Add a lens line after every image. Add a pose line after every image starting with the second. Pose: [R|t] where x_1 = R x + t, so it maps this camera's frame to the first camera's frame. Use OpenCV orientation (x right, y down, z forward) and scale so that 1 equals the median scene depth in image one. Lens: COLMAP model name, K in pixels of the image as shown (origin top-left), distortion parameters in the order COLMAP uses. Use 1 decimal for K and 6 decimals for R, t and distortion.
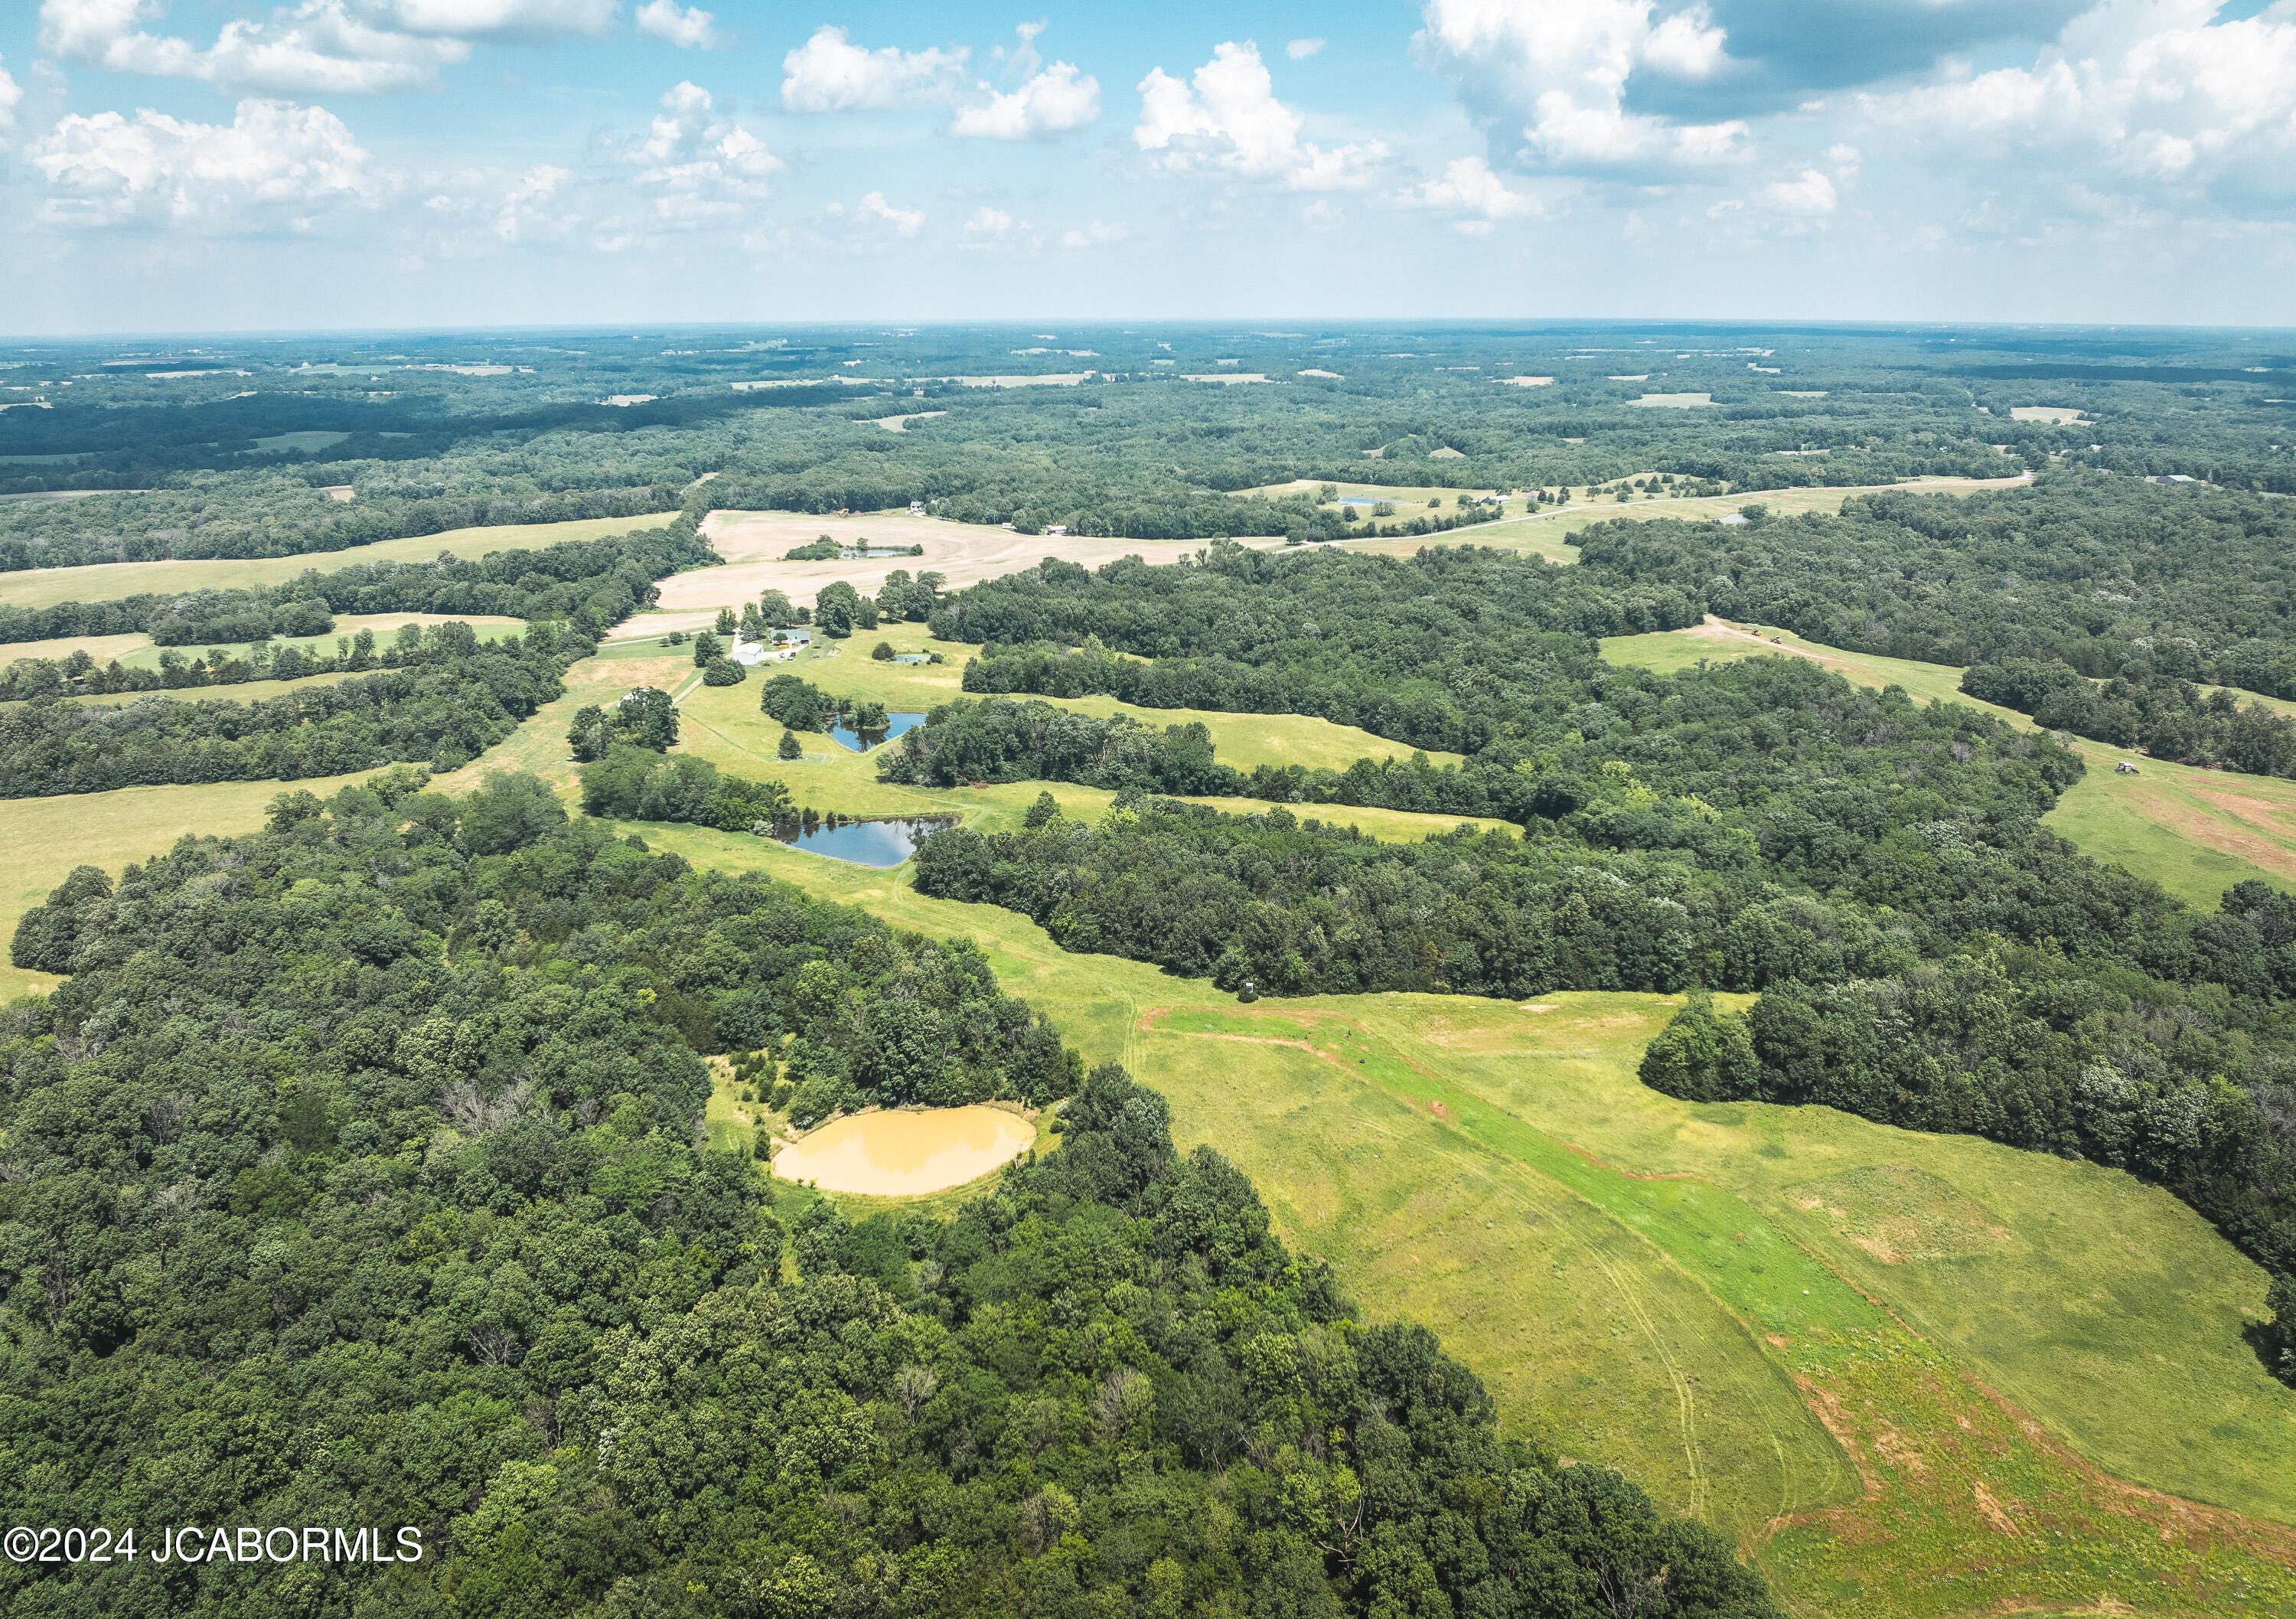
lens RADIAL K [[1605.5, 0, 1142.6], [0, 1605.5, 803.7], [0, 0, 1]] dist [-0.035290, -0.004057]
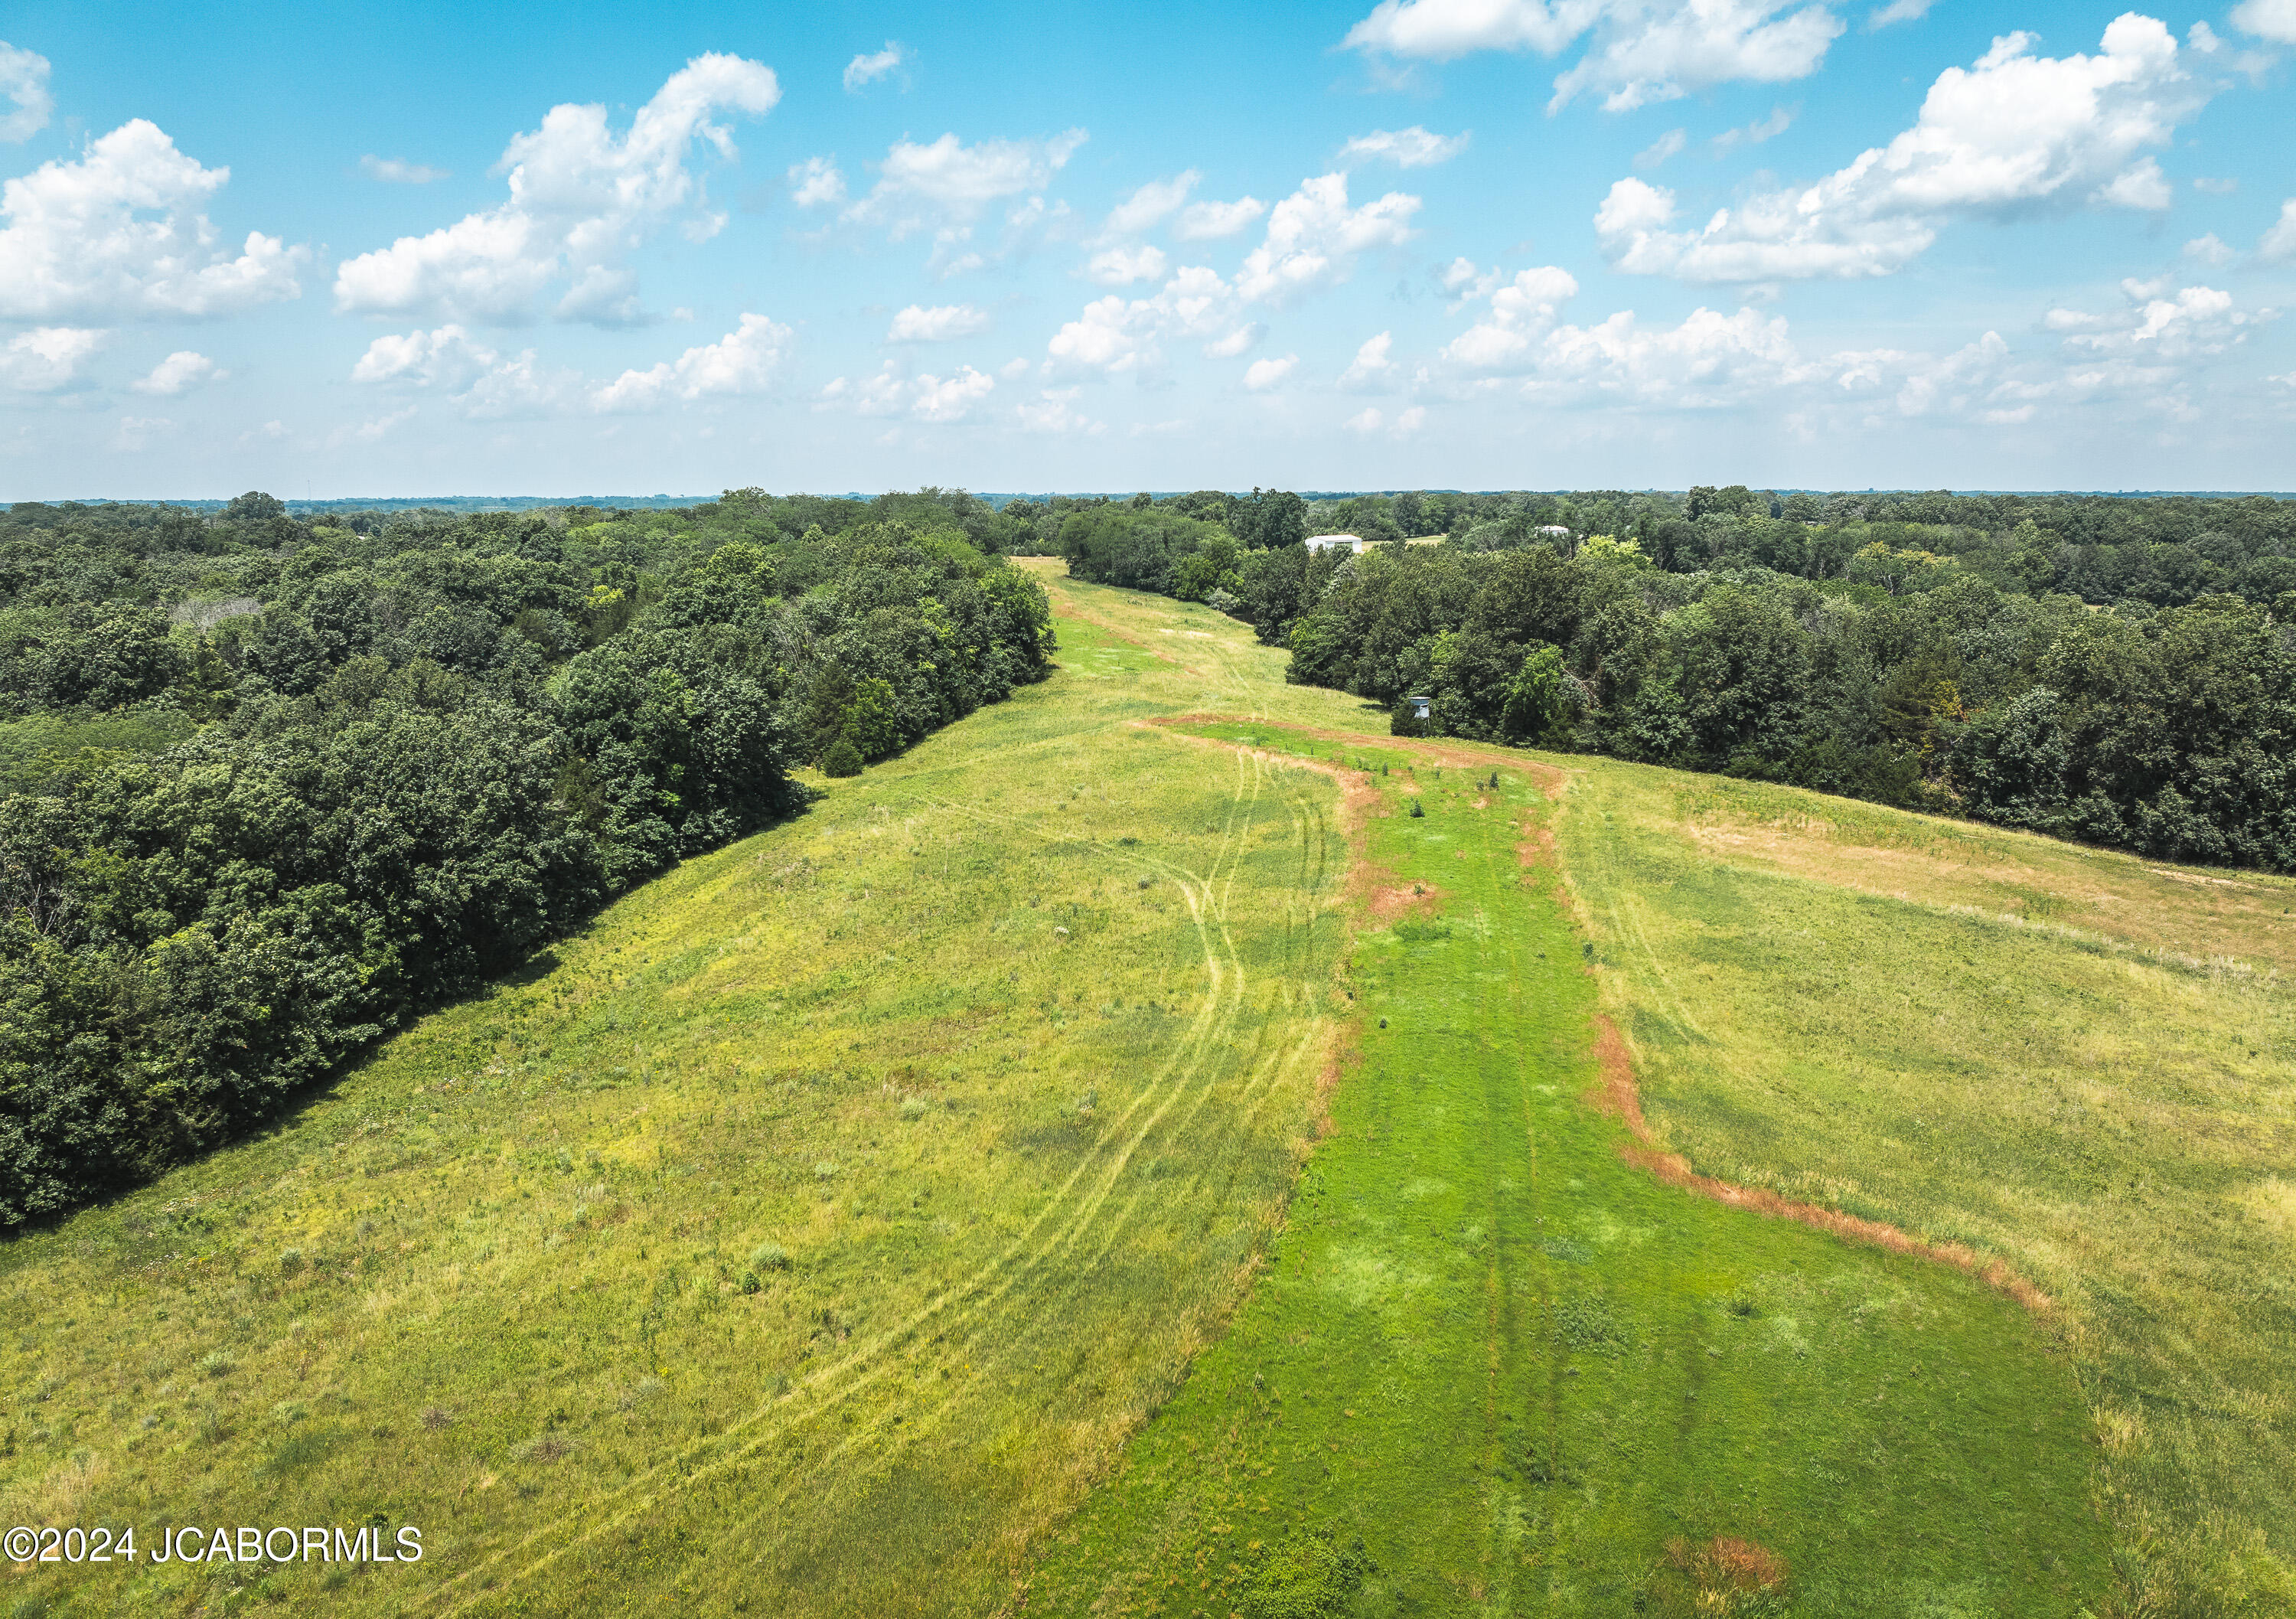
lens RADIAL K [[1605.5, 0, 1181.0], [0, 1605.5, 786.5], [0, 0, 1]] dist [-0.035290, -0.004057]
pose [[0.714605, 0.127075, -0.687890, 0.162234], [-0.204901, 0.978255, -0.032143, 0.082797], [0.668847, 0.163919, 0.725103, 0.329314]]
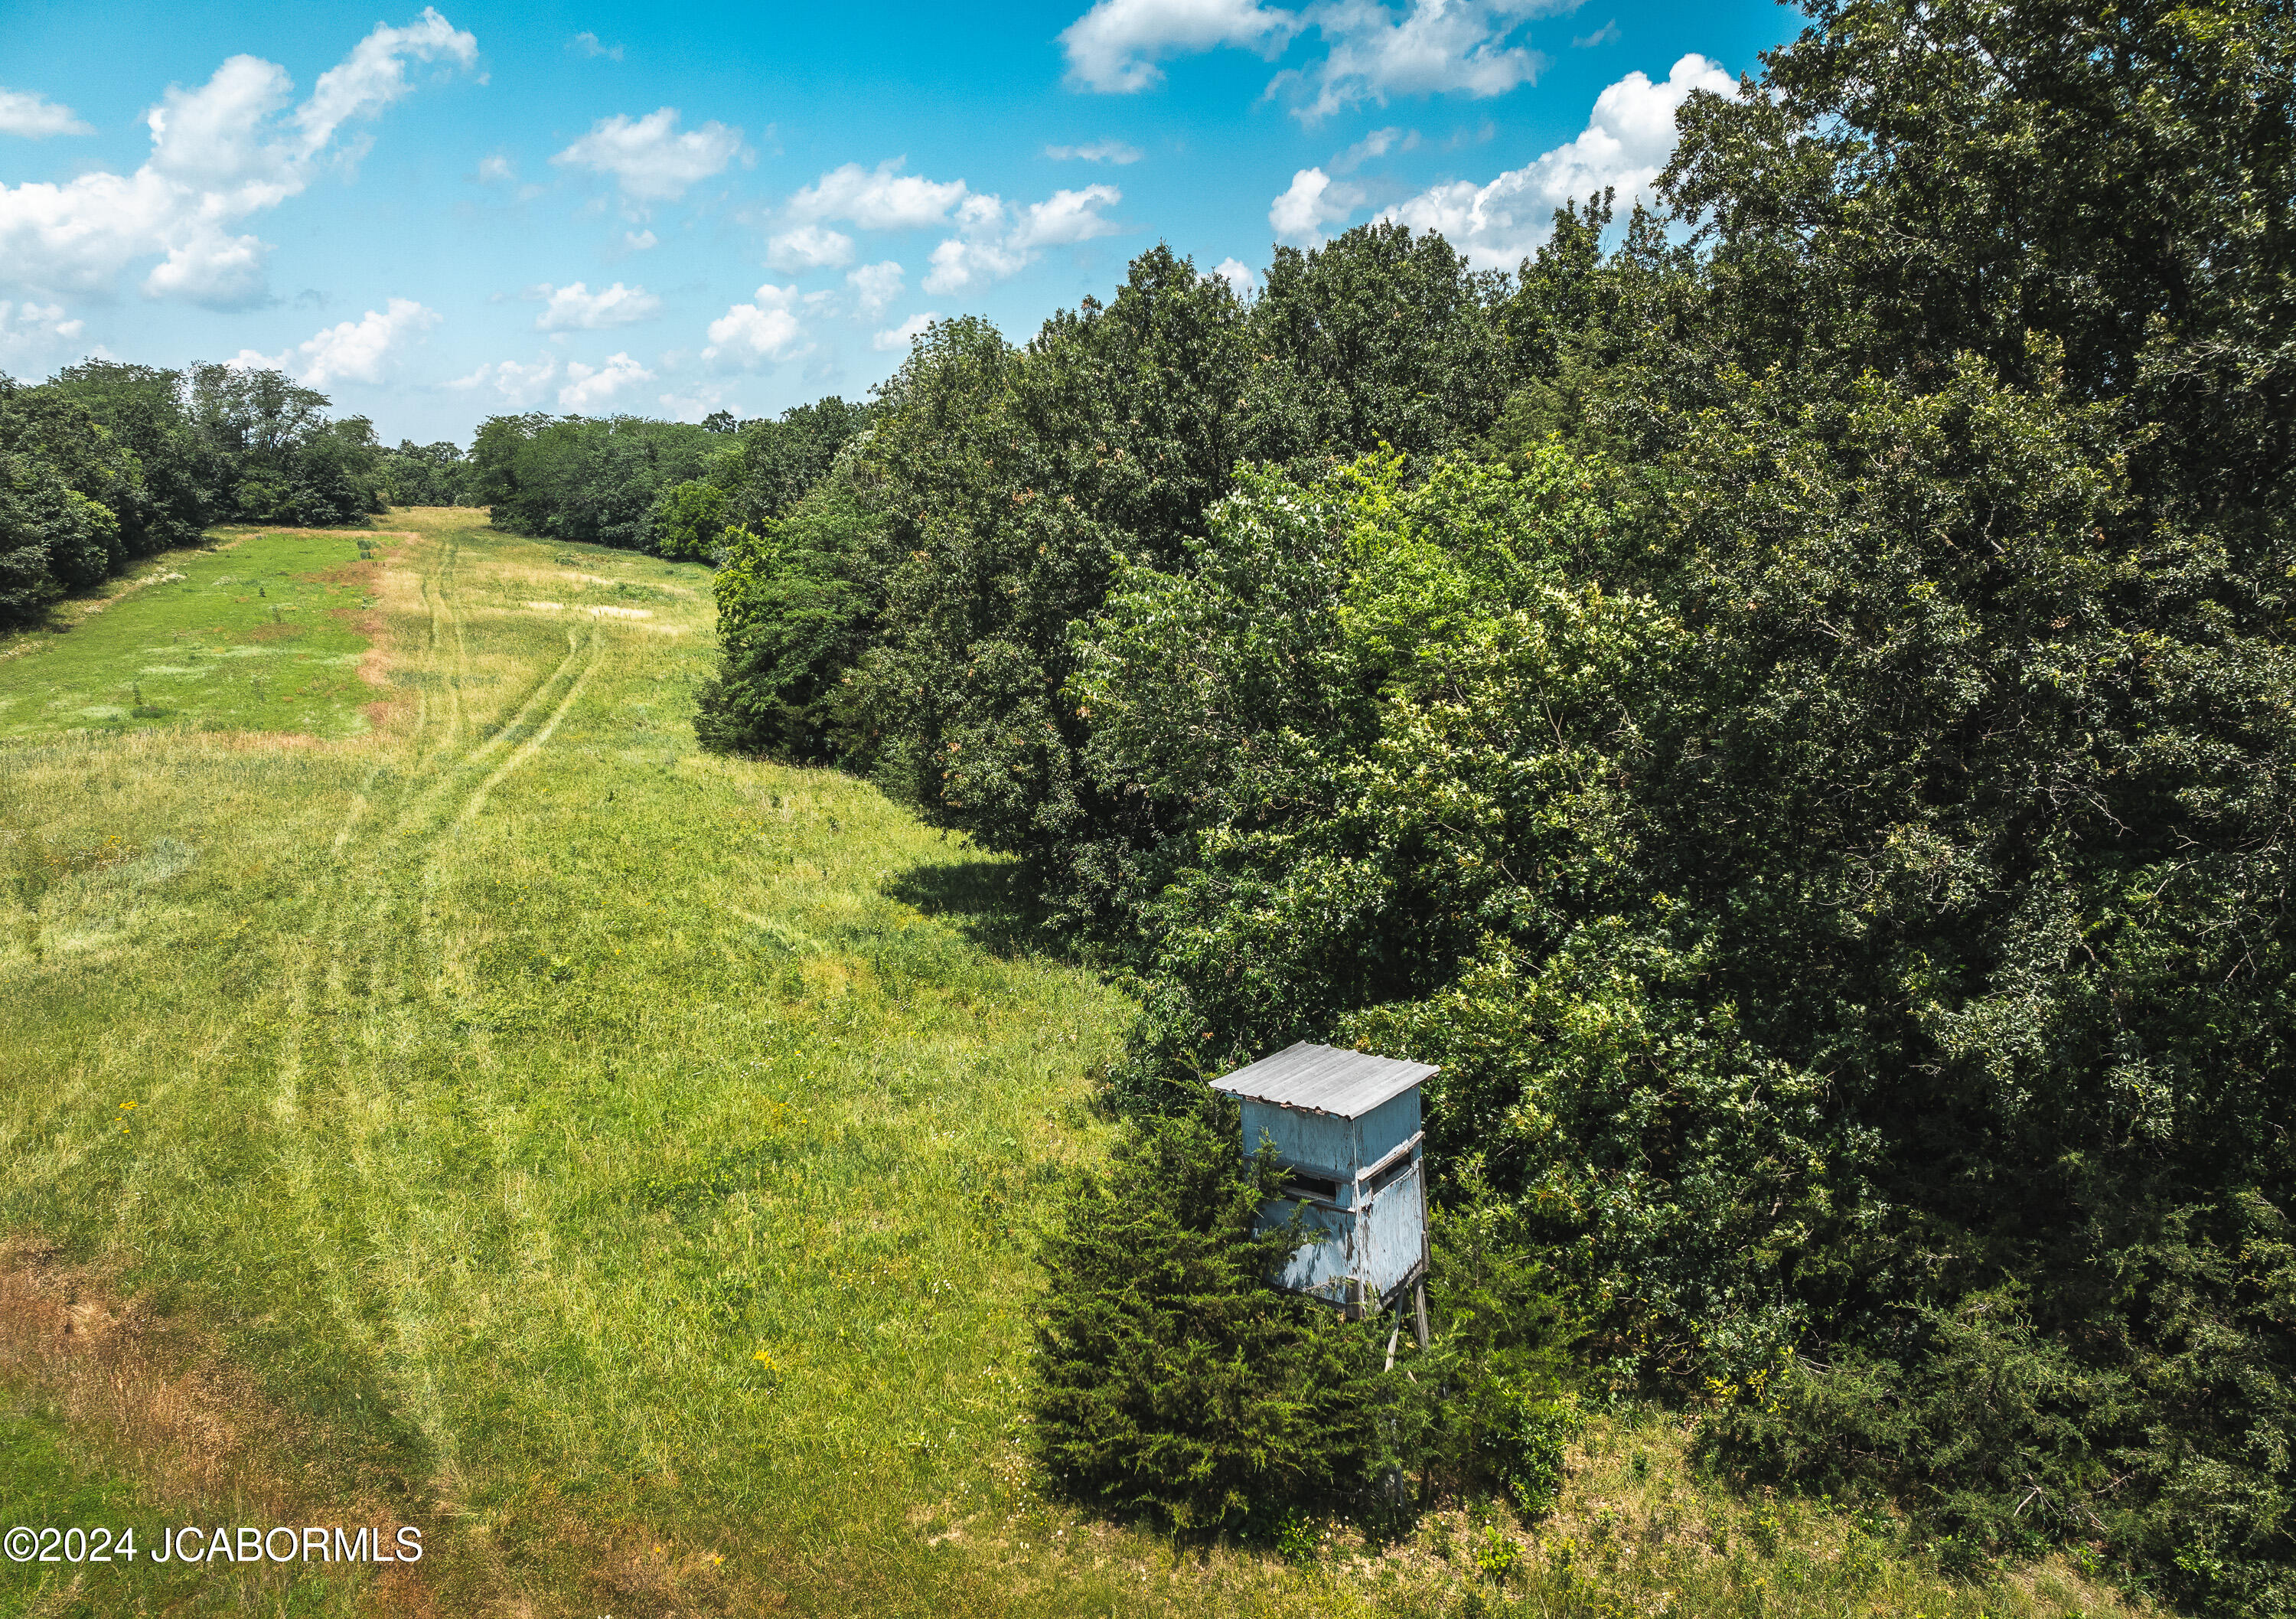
lens RADIAL K [[1605.5, 0, 1147.1], [0, 1605.5, 806.8], [0, 0, 1]] dist [-0.035290, -0.004057]
pose [[0.833162, 0.100926, -0.543741, 0.042522], [-0.152804, 0.986942, -0.050948, 0.055388], [0.531499, 0.125534, 0.837705, 0.488810]]
